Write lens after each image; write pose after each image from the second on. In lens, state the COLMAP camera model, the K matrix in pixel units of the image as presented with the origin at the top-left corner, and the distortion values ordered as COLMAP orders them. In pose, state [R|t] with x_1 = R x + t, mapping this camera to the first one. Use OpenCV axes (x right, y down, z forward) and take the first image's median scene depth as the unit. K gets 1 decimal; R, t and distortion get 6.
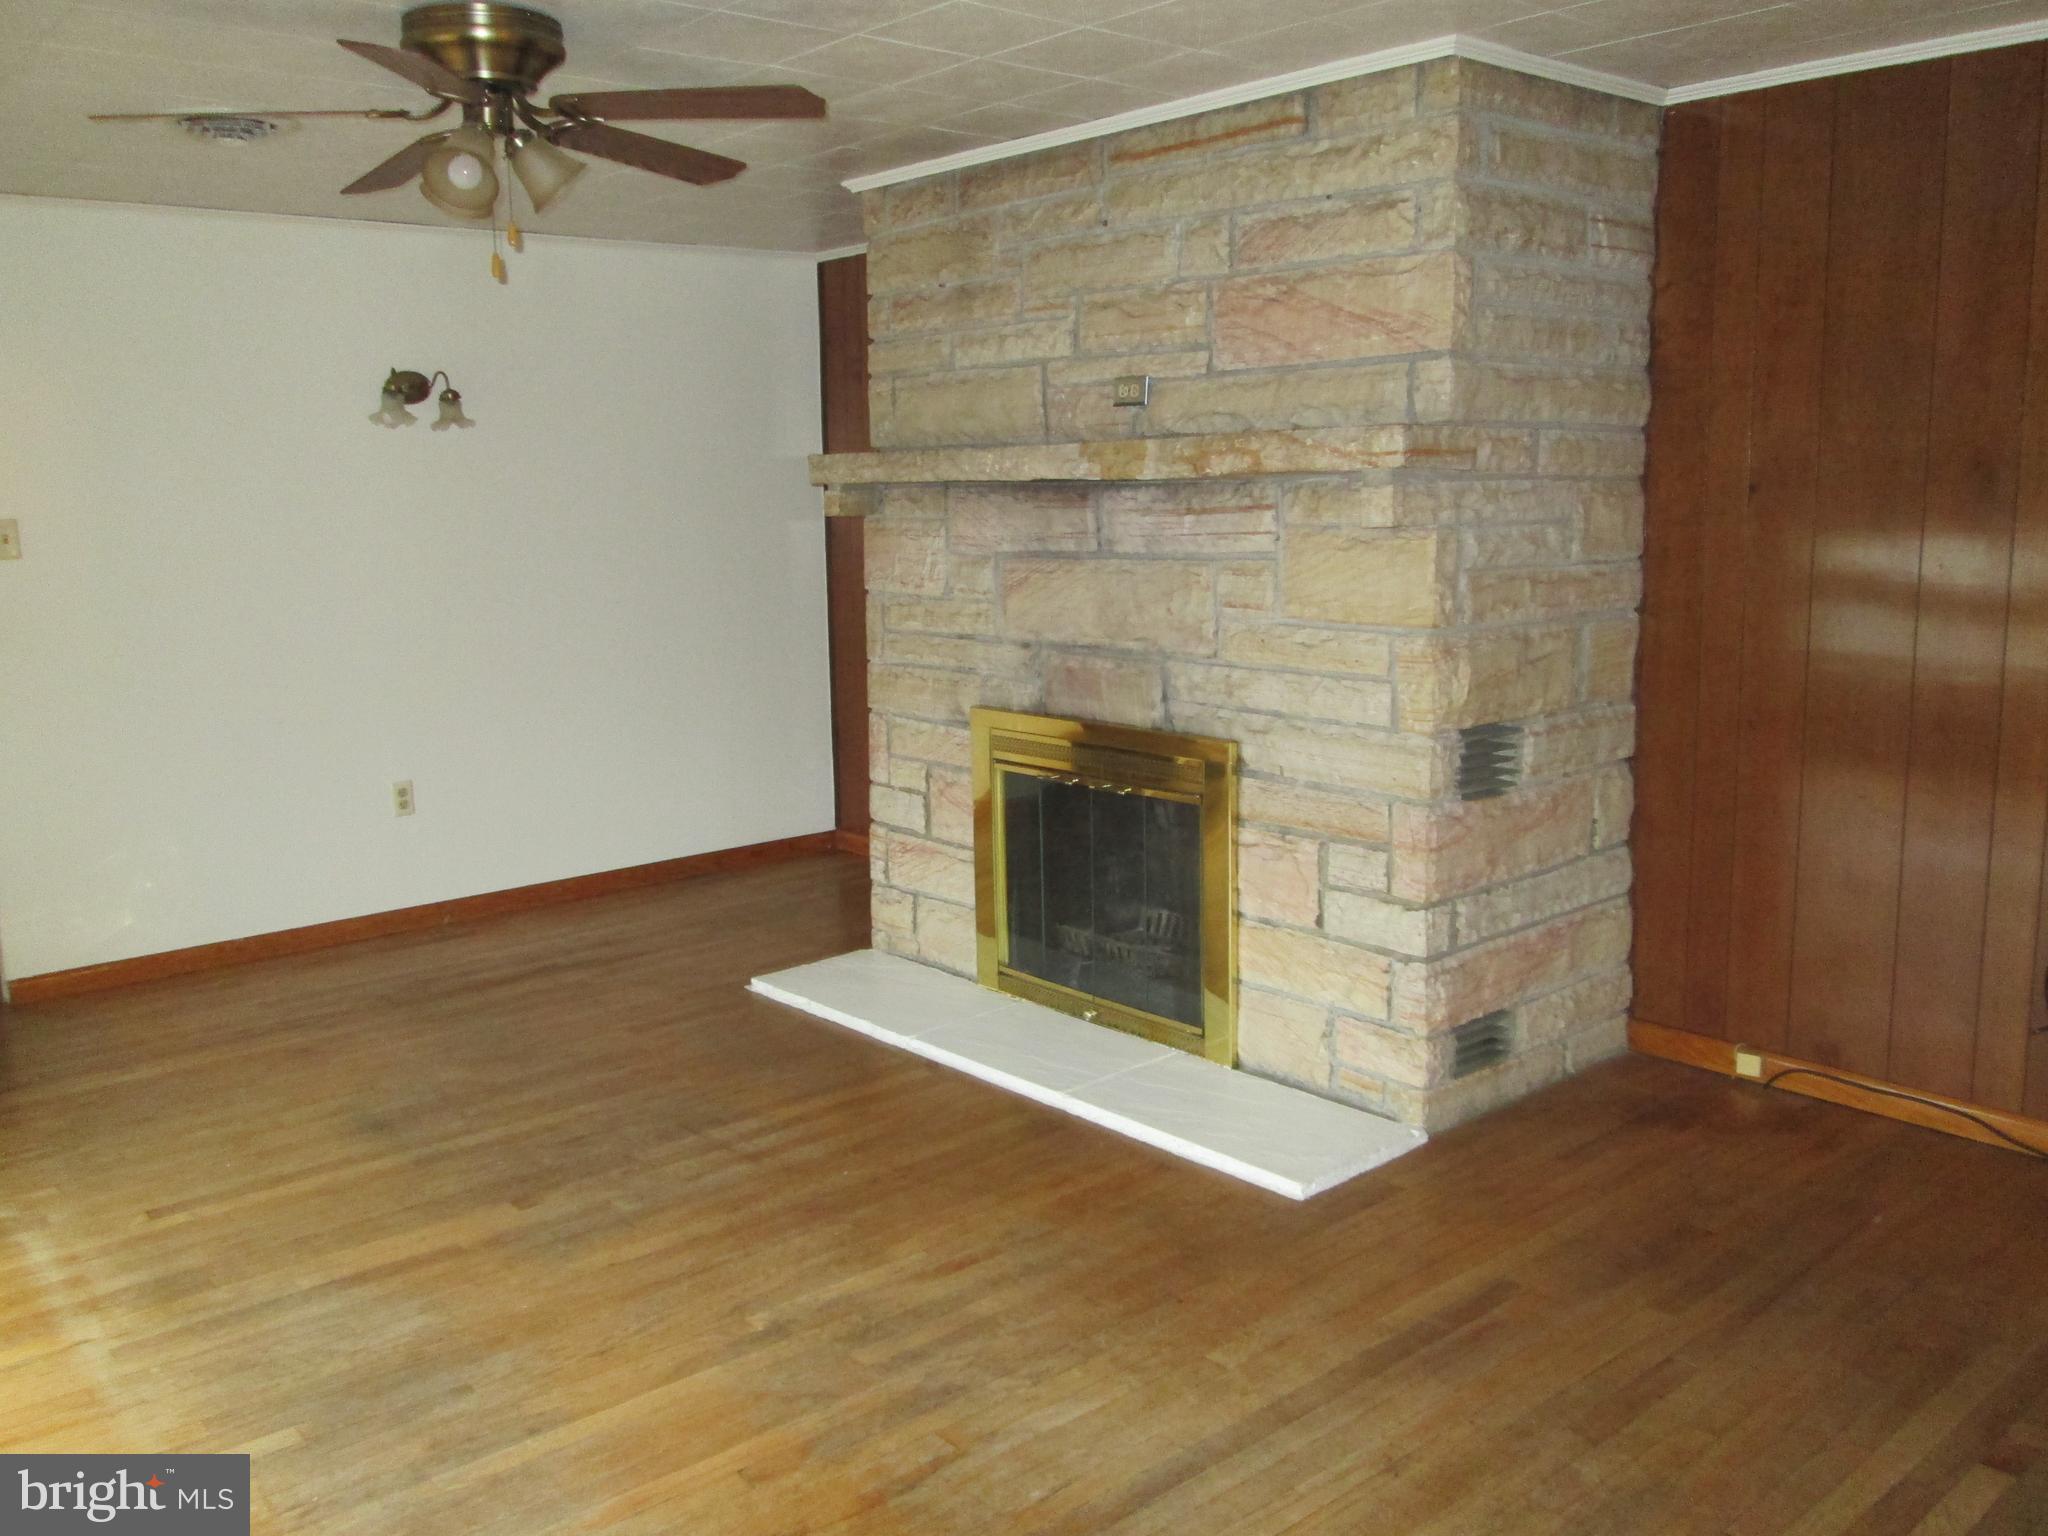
lens RADIAL K [[1714.3, 0, 1028.7], [0, 1714.3, 776.2], [0, 0, 1]] dist [-0.041876, 0.040560]
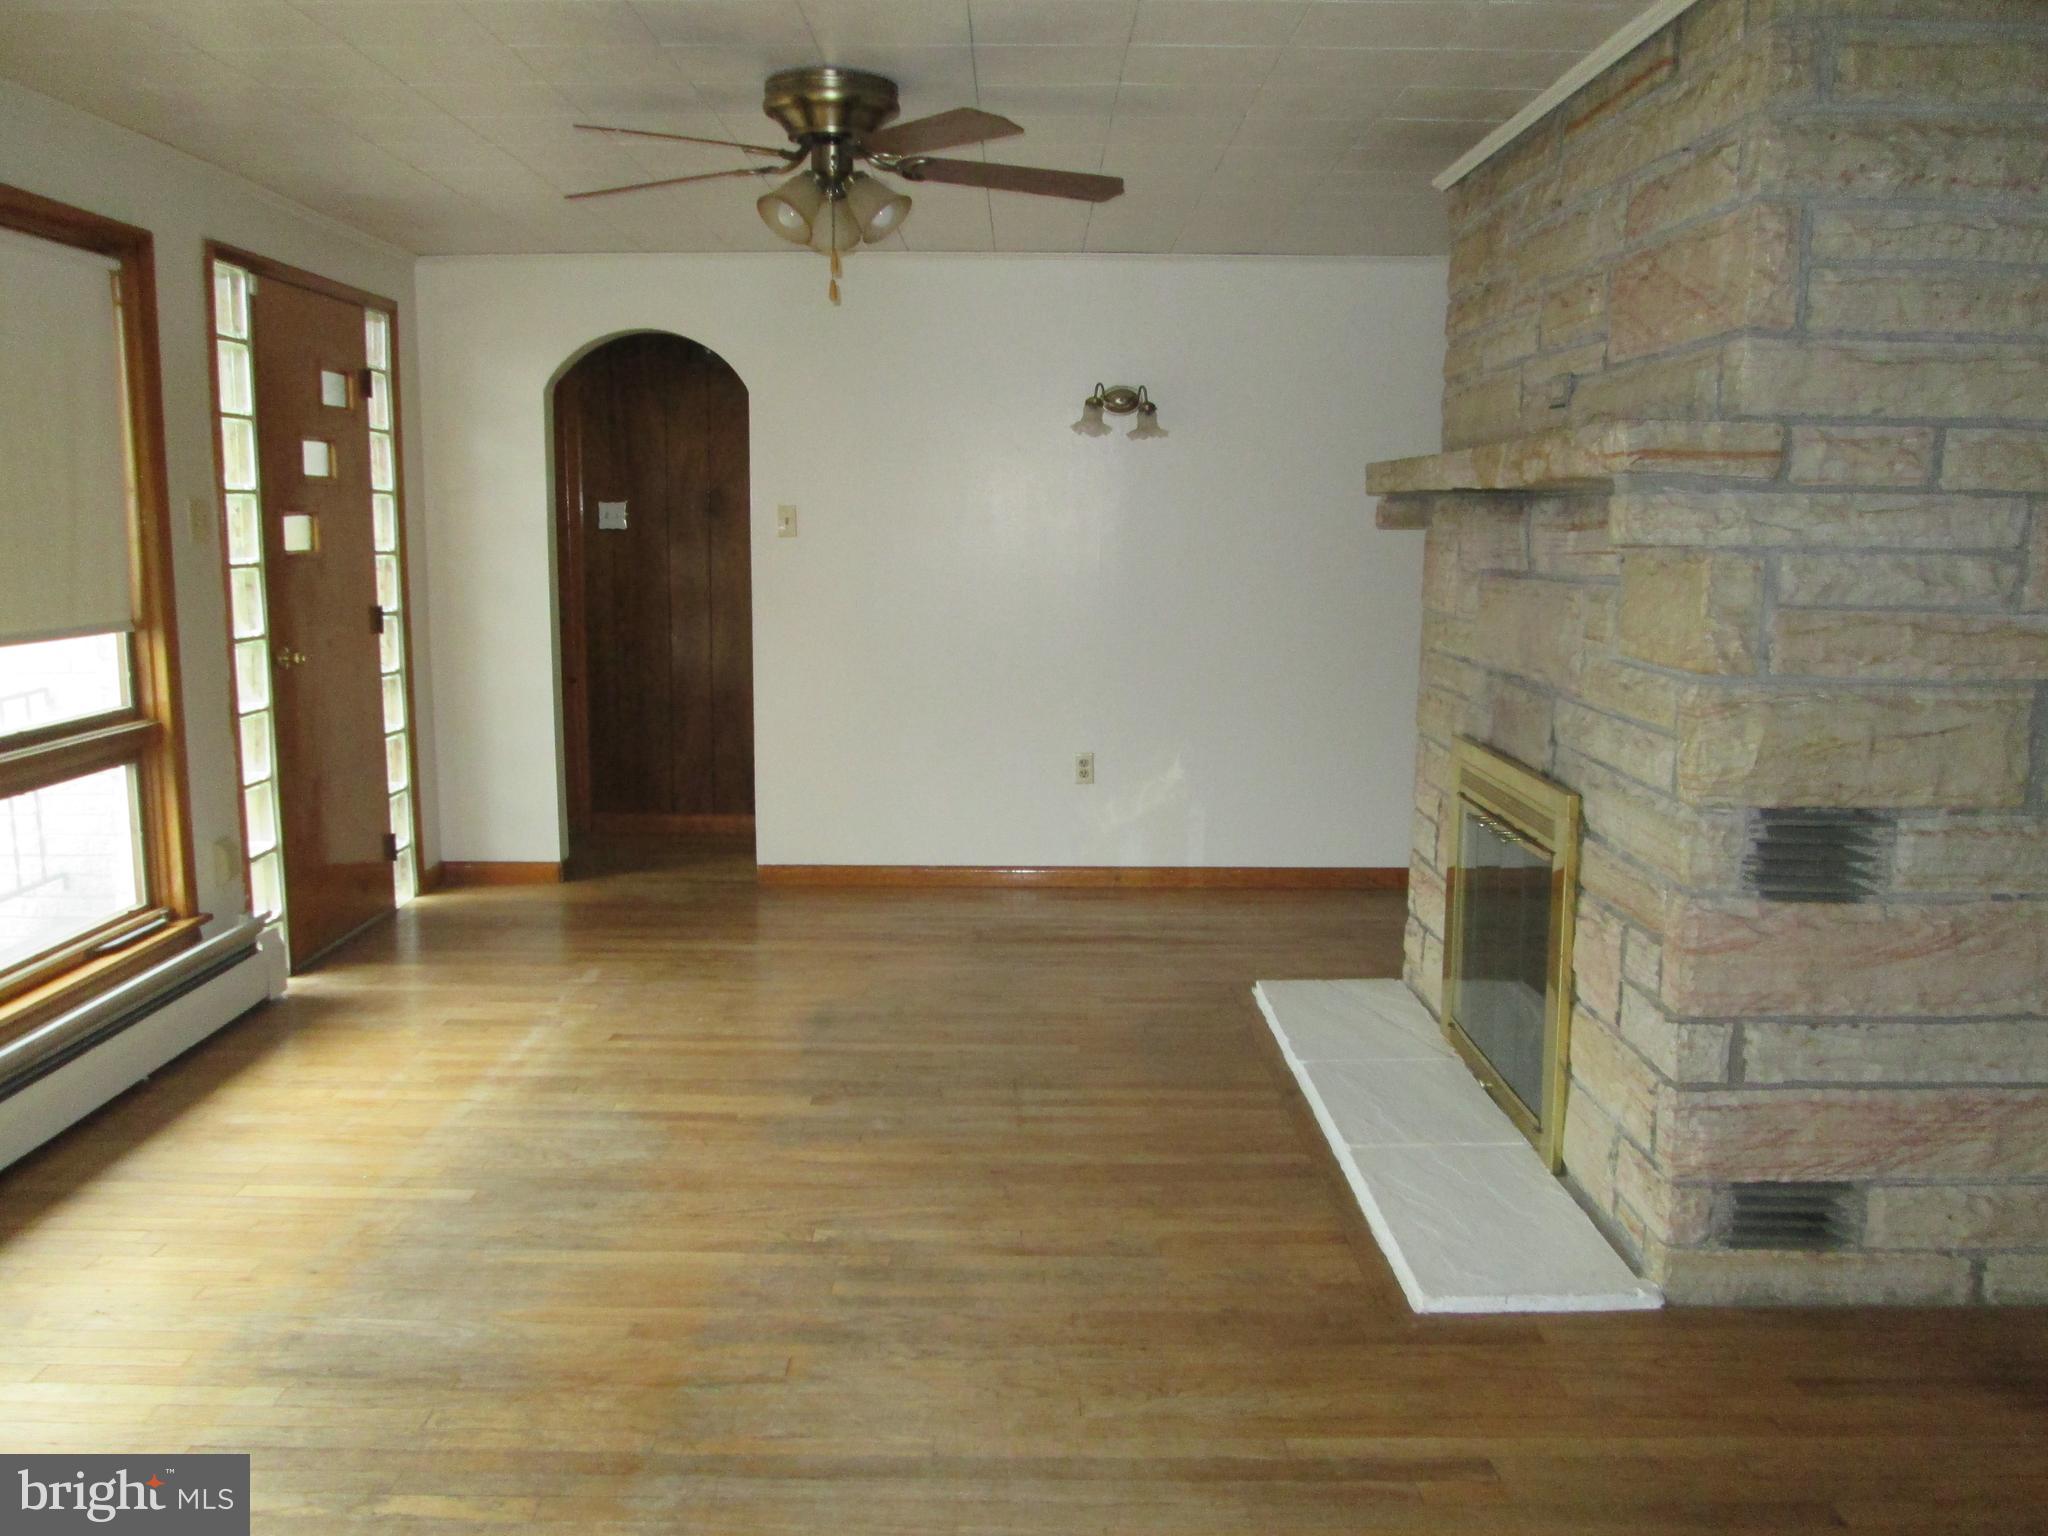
lens RADIAL K [[1714.3, 0, 1025.6], [0, 1714.3, 770.4], [0, 0, 1]] dist [-0.041876, 0.040560]
pose [[0.756348, 0.121926, -0.642707, 0.496188], [-0.133715, 0.990549, 0.030555, -0.022972], [0.640358, 0.062830, 0.765502, 0.179671]]
